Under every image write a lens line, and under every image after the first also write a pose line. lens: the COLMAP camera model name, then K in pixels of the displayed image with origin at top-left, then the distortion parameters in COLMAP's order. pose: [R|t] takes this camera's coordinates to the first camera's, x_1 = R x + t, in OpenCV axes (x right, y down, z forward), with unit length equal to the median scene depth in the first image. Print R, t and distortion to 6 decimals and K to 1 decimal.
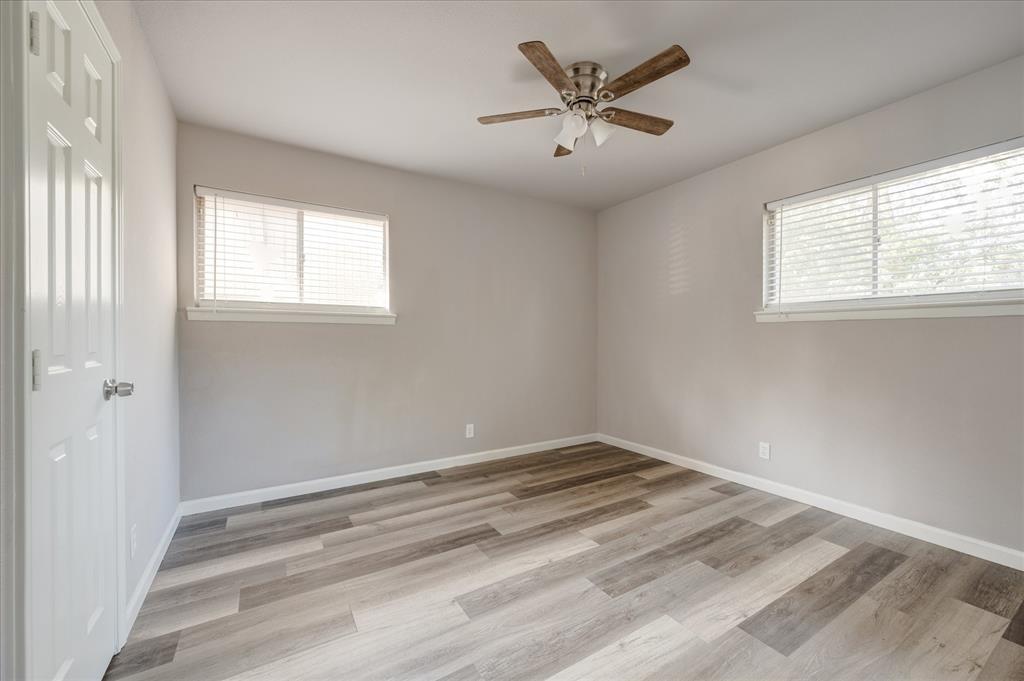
lens RADIAL K [[403.6, 0, 518.7], [0, 403.6, 336.0], [0, 0, 1]] dist [-0.000725, 0.000635]
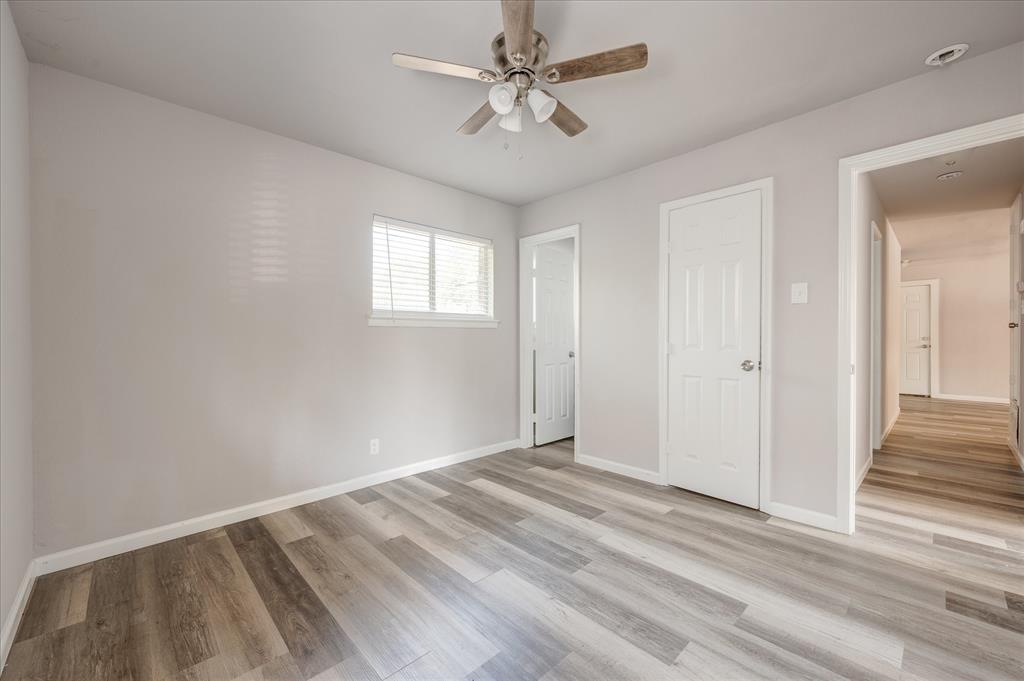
lens RADIAL K [[403.6, 0, 521.4], [0, 403.6, 339.8], [0, 0, 1]] dist [-0.000725, 0.000635]
pose [[-0.199078, -0.000661, 0.979984, -0.588607], [0.005828, 0.999981, 0.001858, 0.003330], [-0.979966, 0.006082, -0.199070, 0.963313]]
